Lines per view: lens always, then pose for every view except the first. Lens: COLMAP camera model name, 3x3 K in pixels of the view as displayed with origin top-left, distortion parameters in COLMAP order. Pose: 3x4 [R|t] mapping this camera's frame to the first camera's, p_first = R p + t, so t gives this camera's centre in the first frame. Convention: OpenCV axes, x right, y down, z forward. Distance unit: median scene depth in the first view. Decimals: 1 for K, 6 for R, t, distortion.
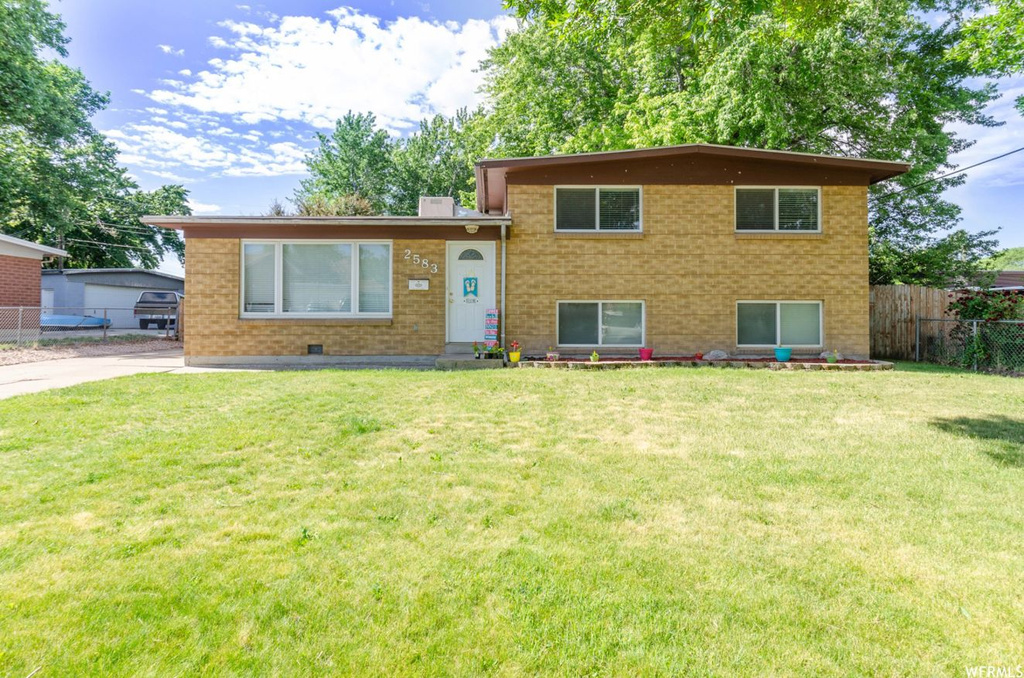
lens RADIAL K [[520.9, 0, 506.4], [0, 520.9, 309.8], [0, 0, 1]] dist [0.005142, 0.000809]
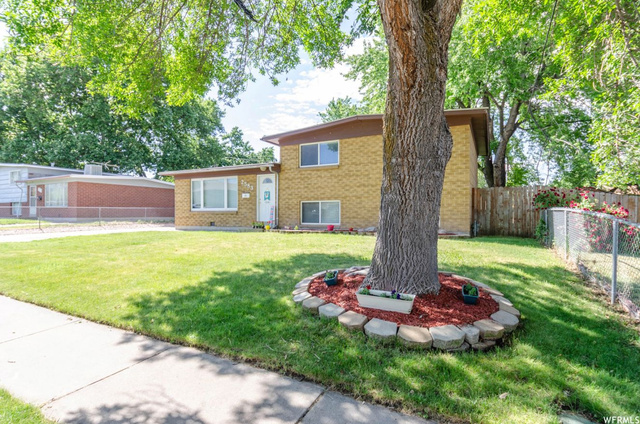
lens RADIAL K [[350.2, 0, 319.8], [0, 350.2, 214.4], [0, 0, 1]] dist [-0.004973, -0.000851]
pose [[0.871213, -0.002598, -0.490899, 0.830716], [0.004734, 0.999984, 0.003110, 0.029339], [0.490883, -0.005033, 0.871211, -0.150171]]
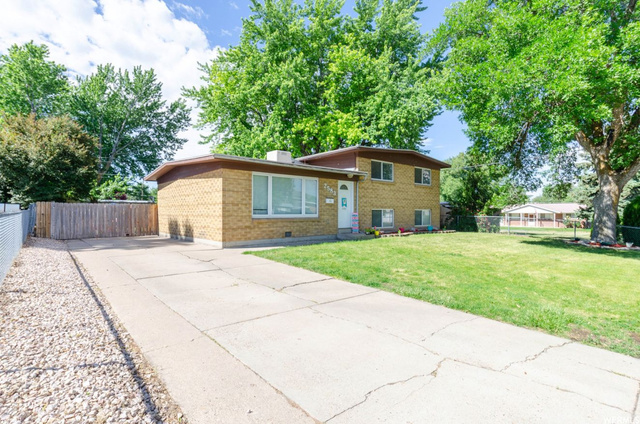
lens RADIAL K [[325.5, 0, 319.1], [0, 325.5, 210.1], [0, 0, 1]] dist [0.005142, 0.000809]
pose [[0.767838, 0.004952, 0.640625, -1.008330], [-0.005198, 0.999985, -0.001499, -0.009356], [-0.640623, -0.002179, 0.767852, 0.040568]]
